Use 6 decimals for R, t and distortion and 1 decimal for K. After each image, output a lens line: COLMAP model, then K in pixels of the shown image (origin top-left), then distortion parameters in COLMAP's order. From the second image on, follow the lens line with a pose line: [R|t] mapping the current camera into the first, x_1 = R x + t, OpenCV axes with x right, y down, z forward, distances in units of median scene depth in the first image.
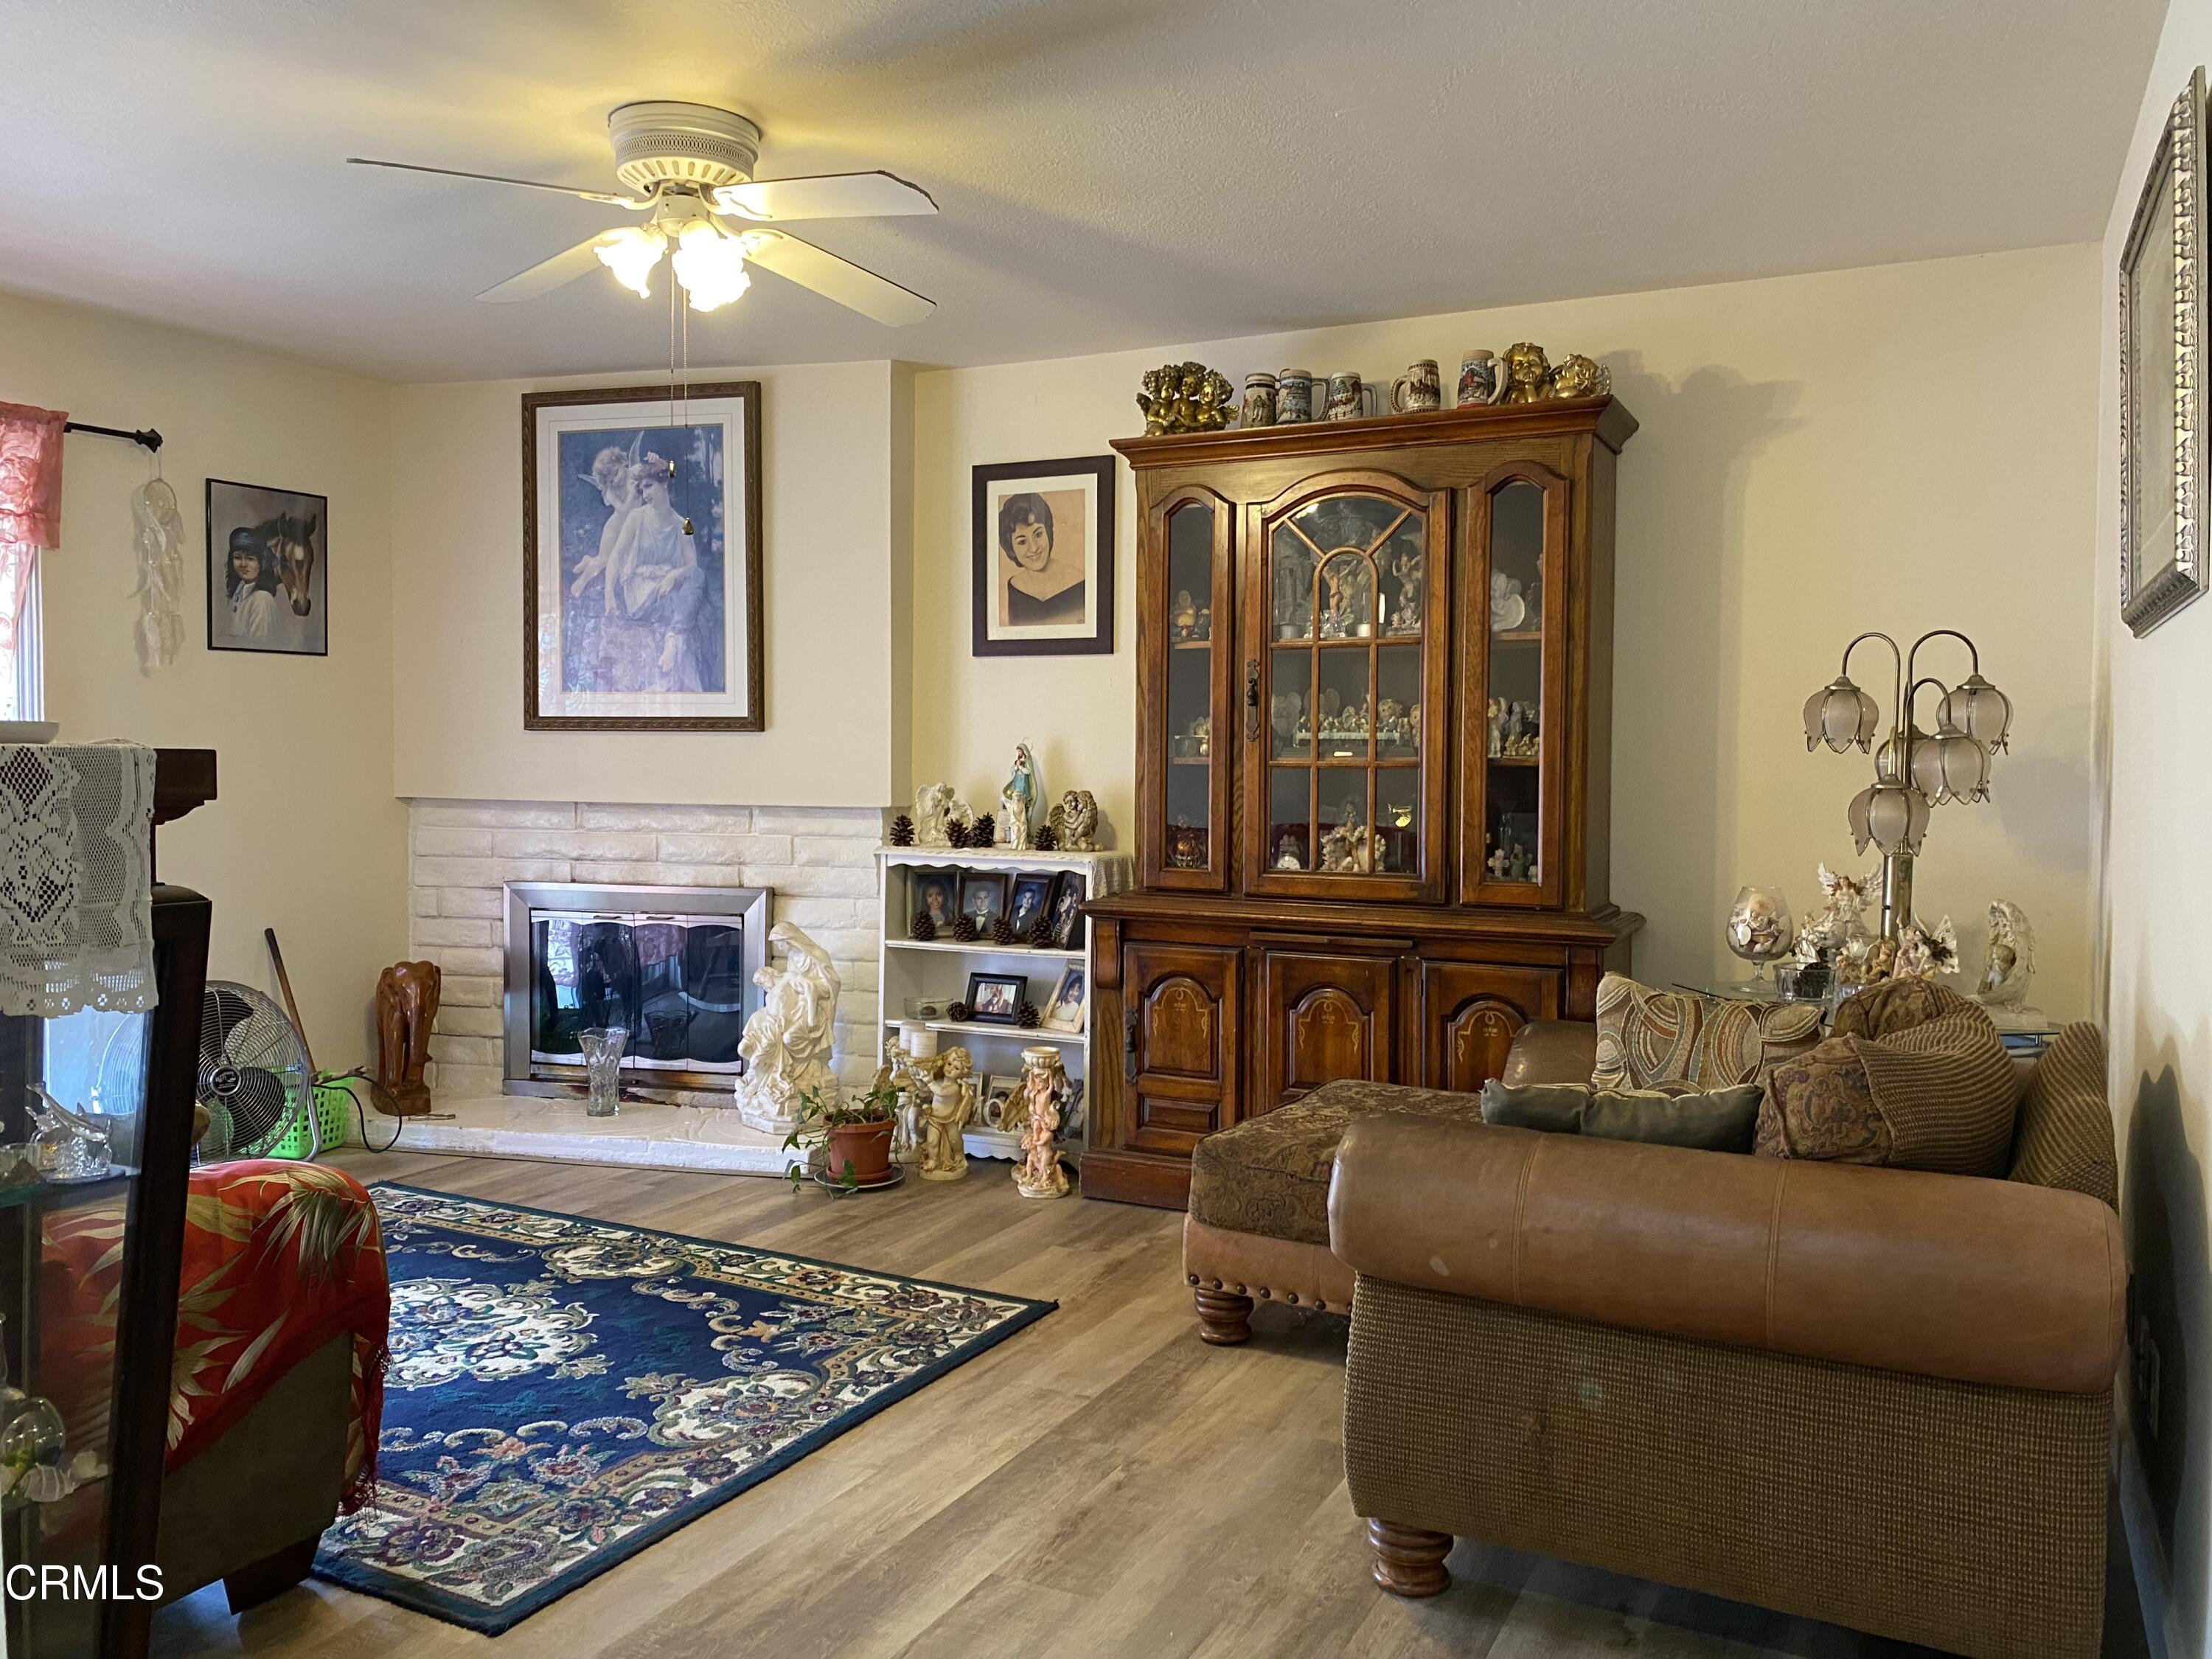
lens RADIAL K [[1690.0, 0, 1106.9], [0, 1690.0, 822.8], [0, 0, 1]] dist [0.002074, 0.001125]
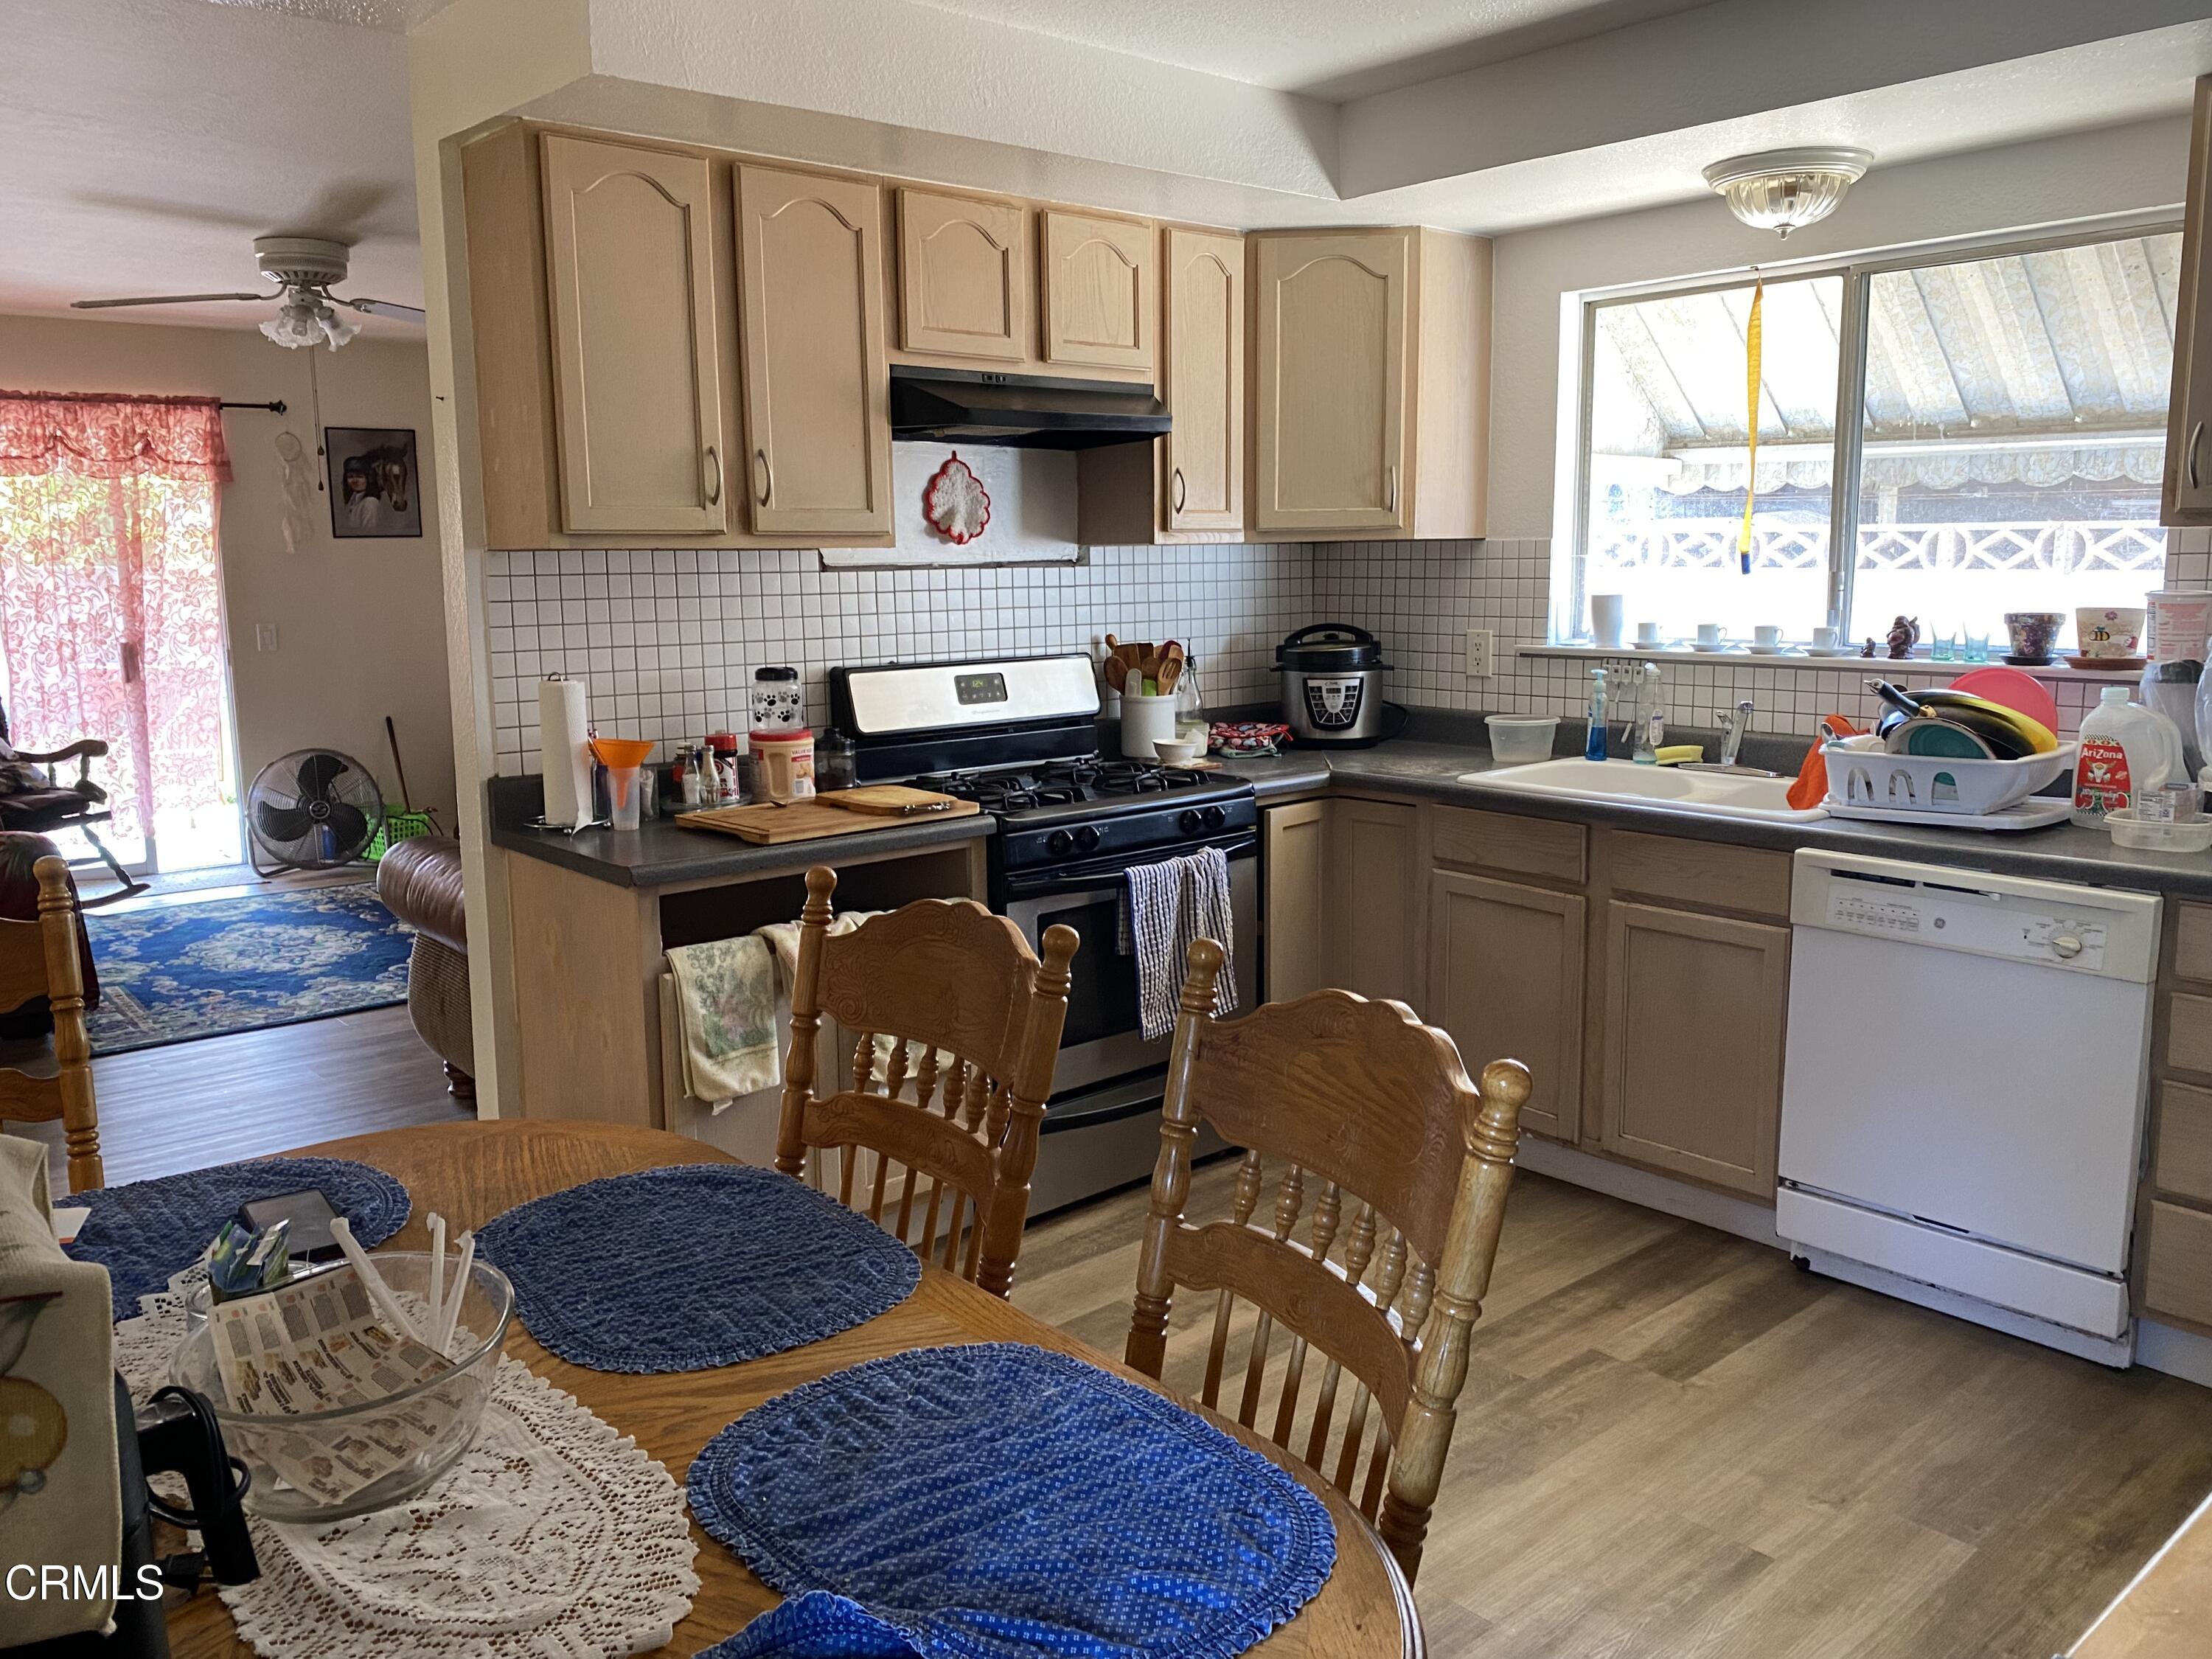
lens RADIAL K [[1690.0, 0, 1106.4], [0, 1690.0, 829.3], [0, 0, 1]] dist [0.002074, 0.001125]
pose [[0.922981, 0.039305, -0.382832, 0.723109], [0.009201, 0.992233, 0.124056, -0.022175], [0.384734, -0.118024, 0.915451, -0.186819]]
